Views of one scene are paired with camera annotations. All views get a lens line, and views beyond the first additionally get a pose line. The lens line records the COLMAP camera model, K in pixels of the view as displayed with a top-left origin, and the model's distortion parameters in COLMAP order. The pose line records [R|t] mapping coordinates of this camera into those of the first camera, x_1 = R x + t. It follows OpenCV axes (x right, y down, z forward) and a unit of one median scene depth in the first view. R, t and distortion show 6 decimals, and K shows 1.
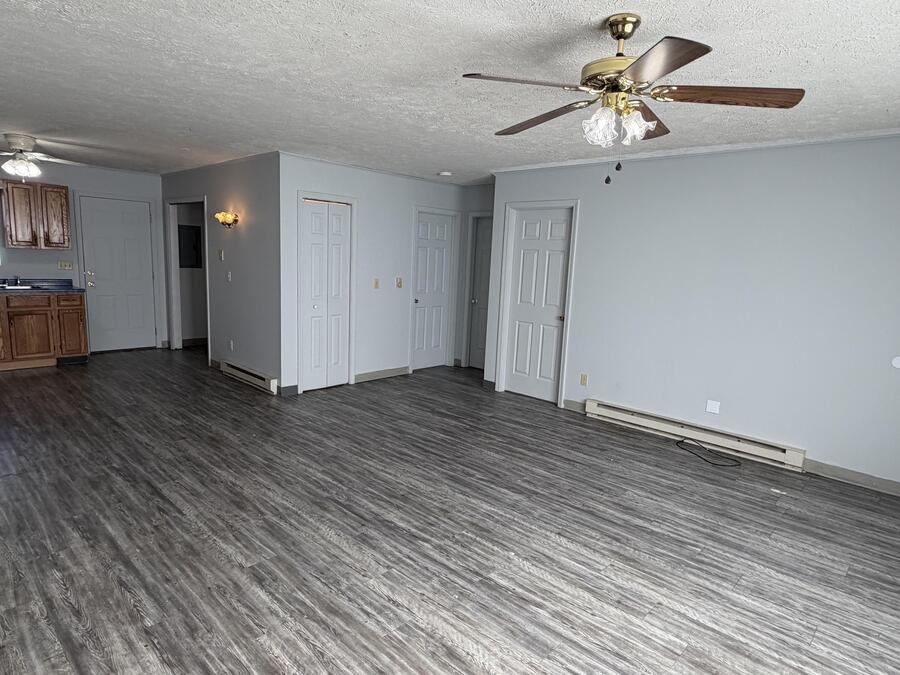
lens RADIAL K [[526.4, 0, 450.0], [0, 526.4, 337.5], [0, 0, 1]] dist [0.002089, 0.000078]
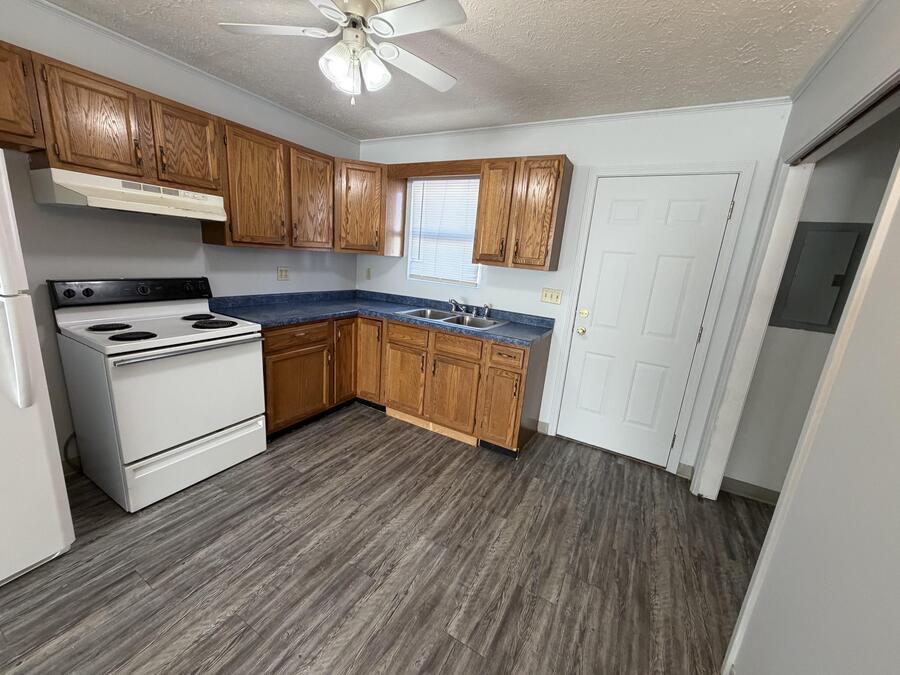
lens RADIAL K [[355.7, 0, 450.0], [0, 355.7, 337.5], [0, 0, 1]] dist [0.001773, 0.000133]
pose [[0.237704, 0.196160, -0.951325, -0.552469], [-0.215454, 0.965647, 0.145278, -0.197324], [0.947141, 0.170433, 0.271801, 1.247625]]
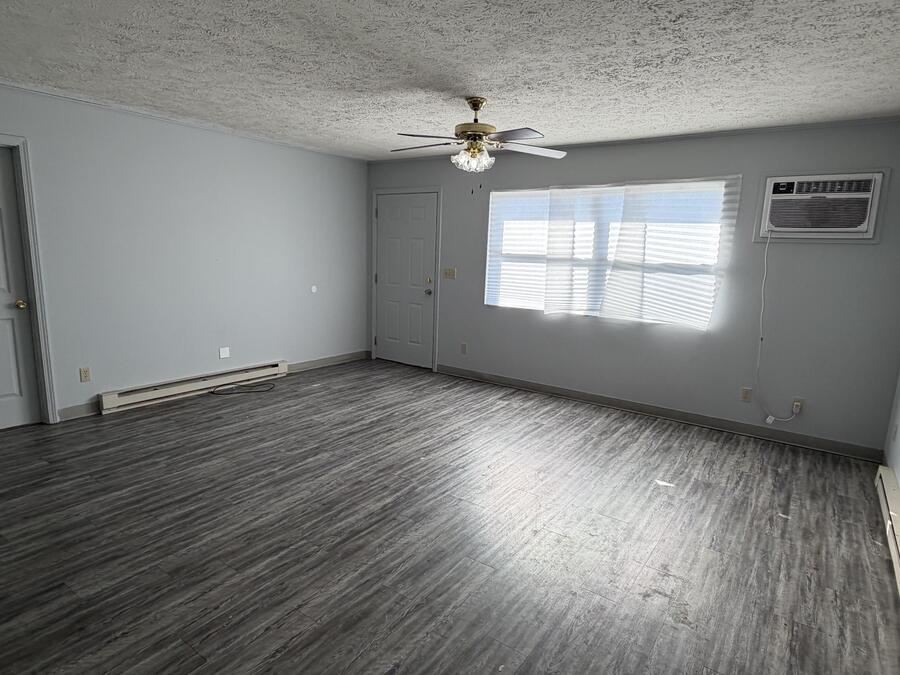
lens RADIAL K [[526.4, 0, 450.0], [0, 526.4, 337.5], [0, 0, 1]] dist [0.002089, 0.000078]
pose [[-0.136448, -0.218293, 0.966297, -0.744335], [0.109147, 0.966169, 0.233676, -0.128374], [-0.984616, 0.137353, -0.108005, 0.686162]]
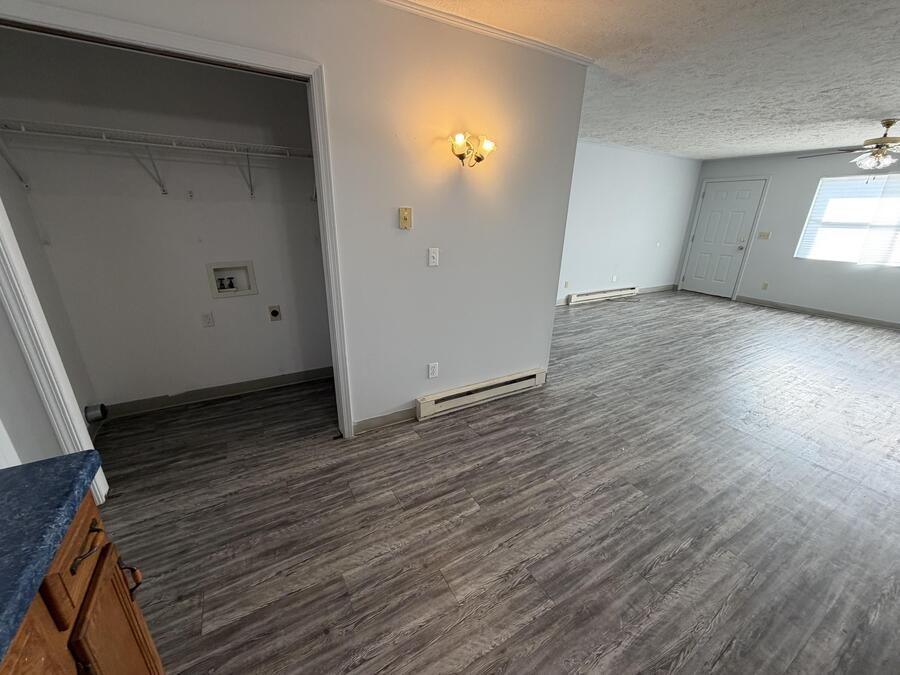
lens RADIAL K [[364.3, 0, 461.6], [0, 364.3, 332.1], [0, 0, 1]] dist [0.011385, 0.000108]
pose [[0.264847, -0.341325, 0.901861, -1.151863], [0.131493, 0.939306, 0.316881, -0.231236], [-0.955283, 0.034663, 0.293654, 1.264961]]
